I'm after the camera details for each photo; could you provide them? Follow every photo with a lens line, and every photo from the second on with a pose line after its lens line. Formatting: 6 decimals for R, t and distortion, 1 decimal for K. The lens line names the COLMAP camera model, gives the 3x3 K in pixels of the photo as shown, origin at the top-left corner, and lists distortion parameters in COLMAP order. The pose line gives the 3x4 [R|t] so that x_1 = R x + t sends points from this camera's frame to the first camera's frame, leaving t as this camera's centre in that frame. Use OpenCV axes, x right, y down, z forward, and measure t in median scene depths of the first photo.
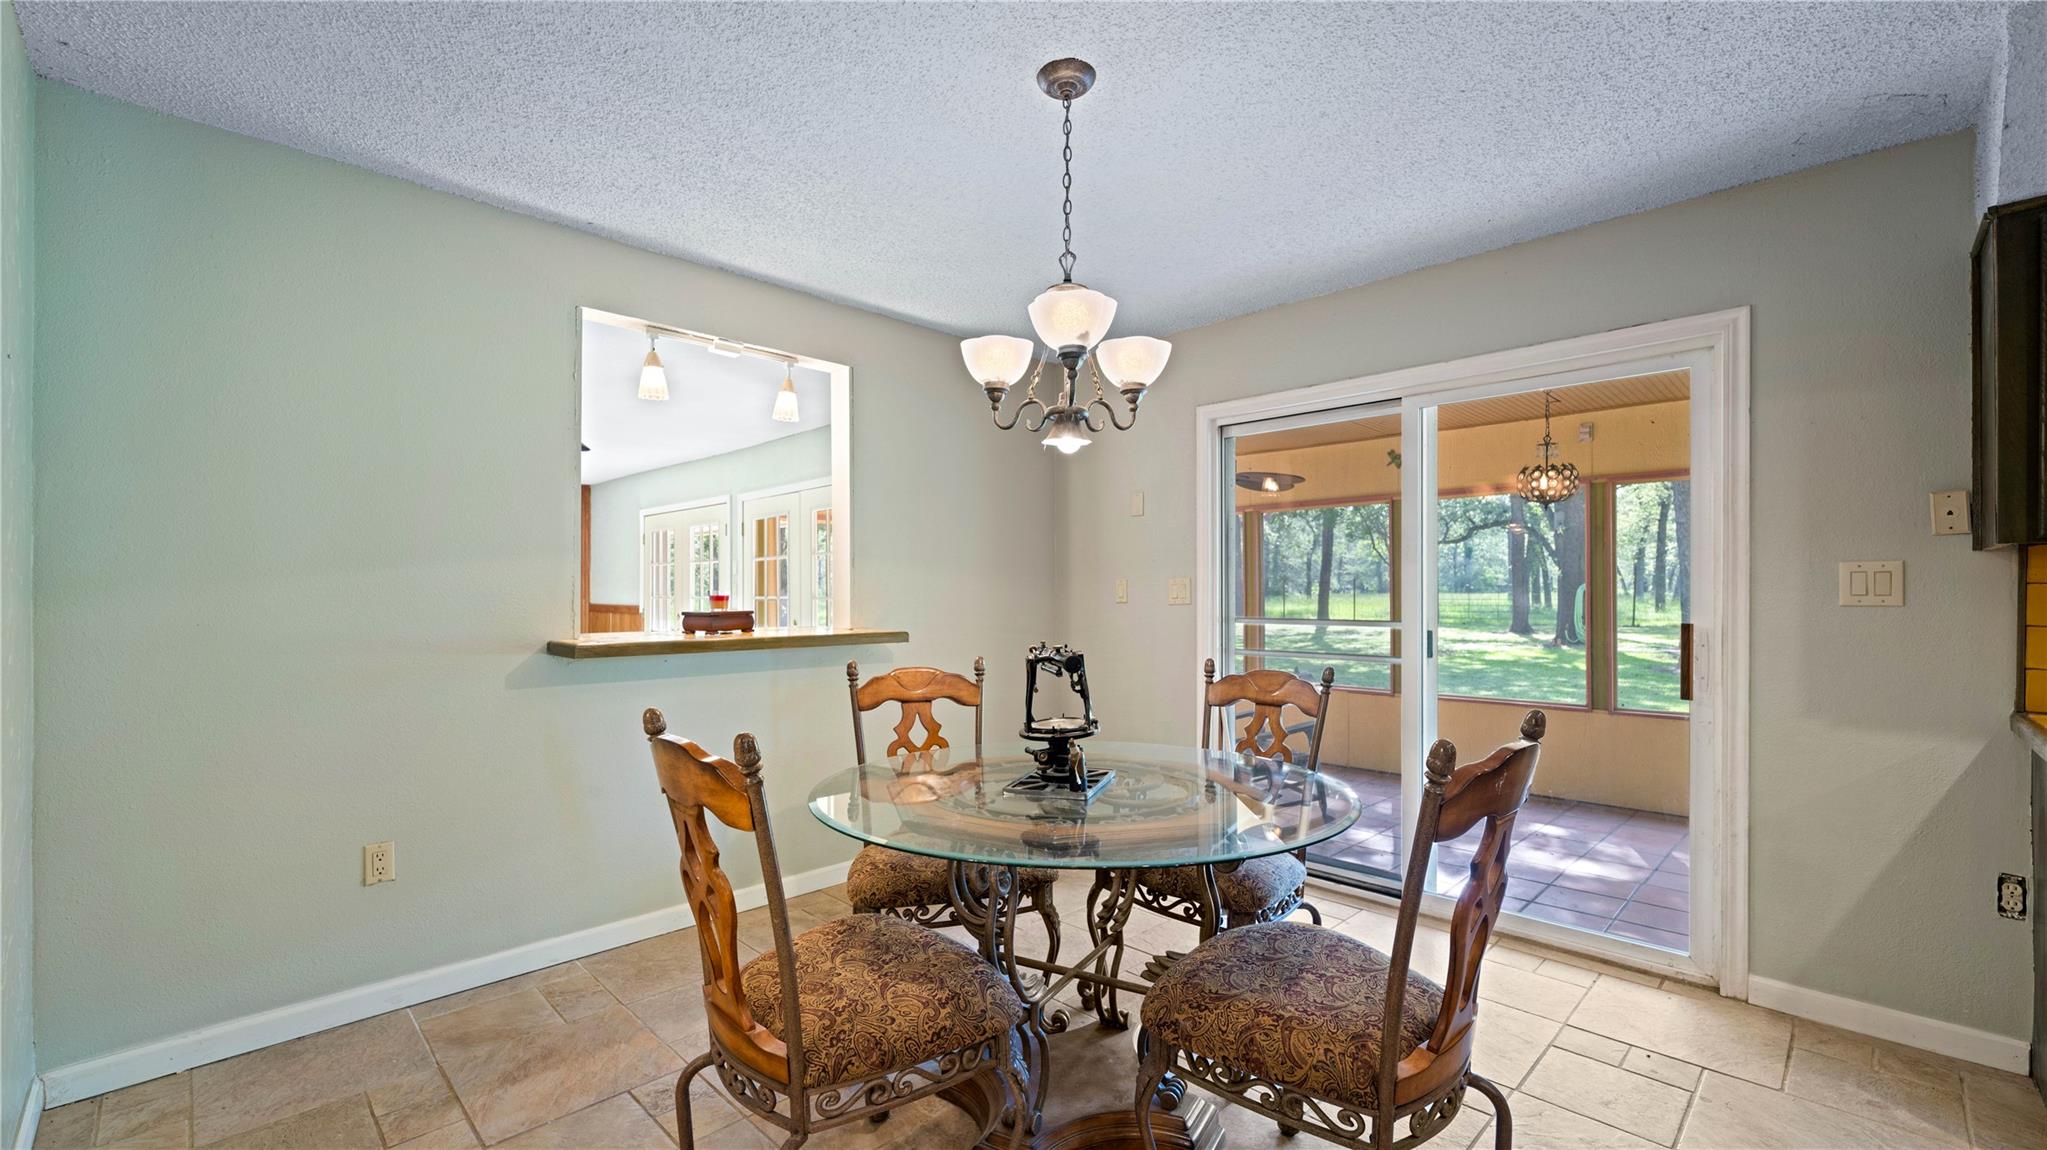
lens RADIAL K [[836.0, 0, 1021.8], [0, 836.0, 590.6], [0, 0, 1]] dist [-0.000067, -0.000468]
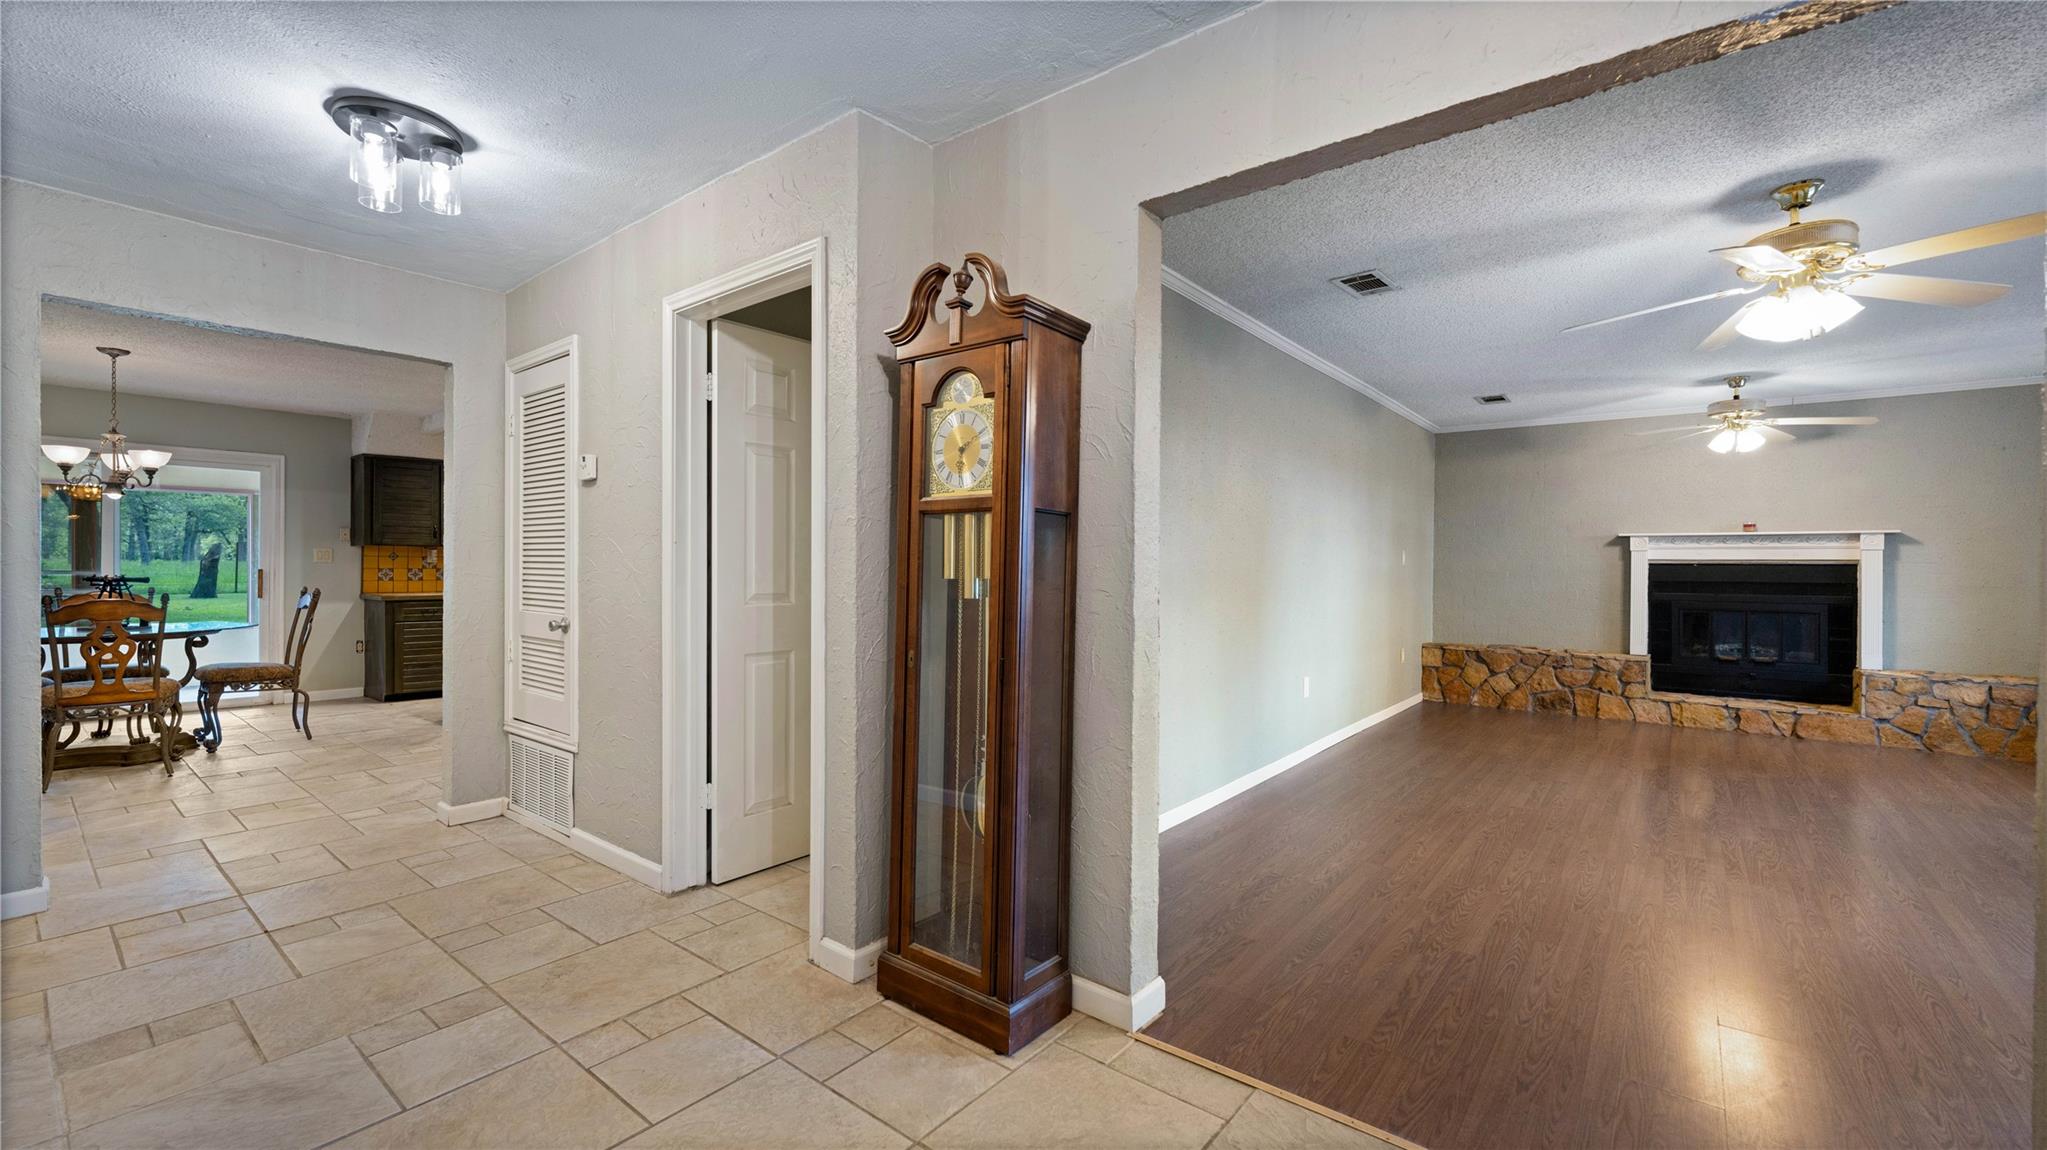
lens RADIAL K [[836.0, 0, 1024.3], [0, 836.0, 572.9], [0, 0, 1]] dist [-0.000067, -0.000468]
pose [[-0.113191, -0.006680, 0.993551, -2.645122], [-0.010061, 0.999934, 0.005577, 0.015745], [-0.993522, -0.009365, -0.113251, -1.382077]]
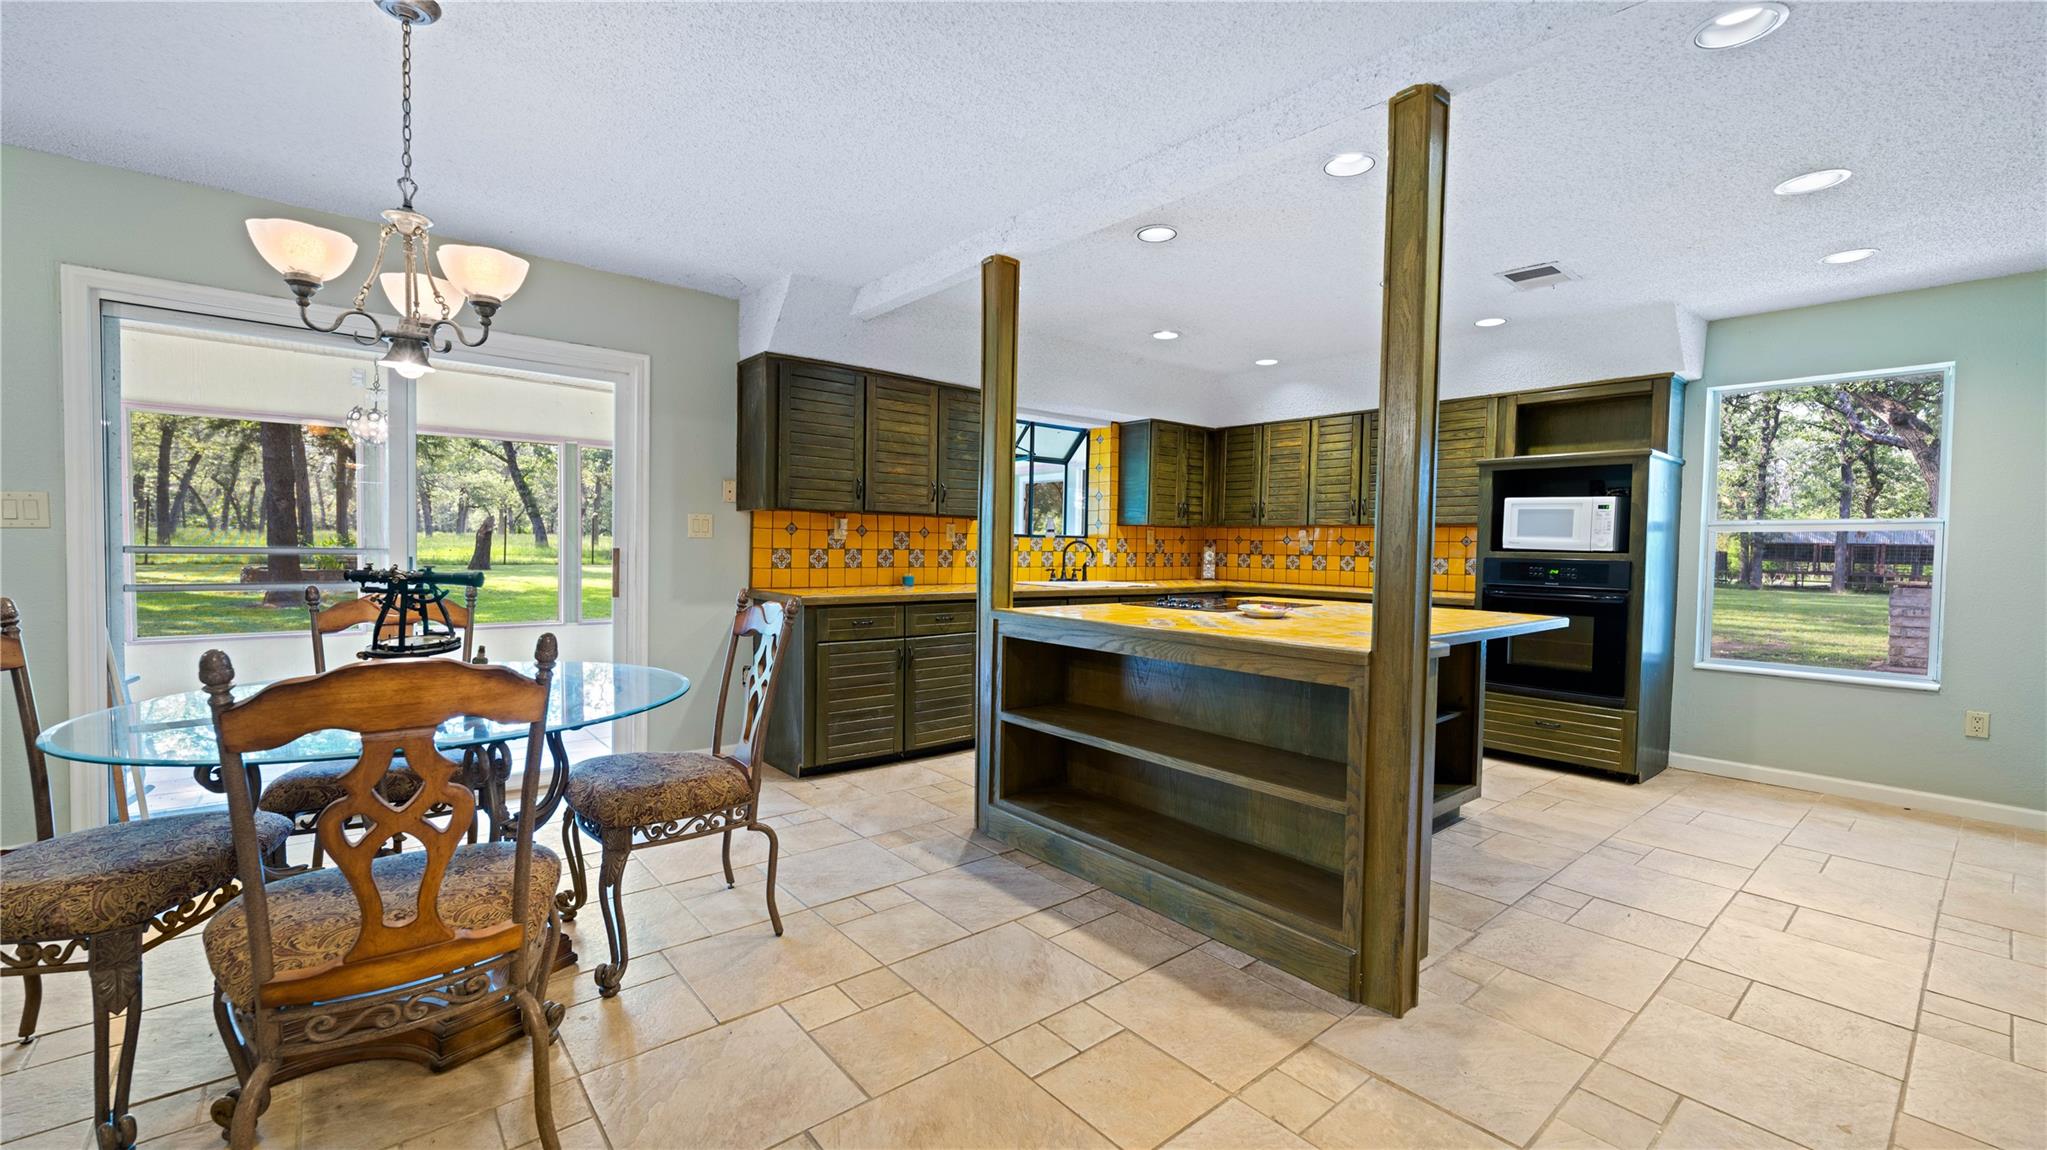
lens RADIAL K [[836.0, 0, 1021.5], [0, 836.0, 572.0], [0, 0, 1]] dist [-0.000067, -0.000468]
pose [[0.077798, -0.030022, 0.996517, -0.874288], [-0.021188, 0.999271, 0.031759, 0.022869], [-0.996744, -0.023585, 0.077105, 0.163343]]
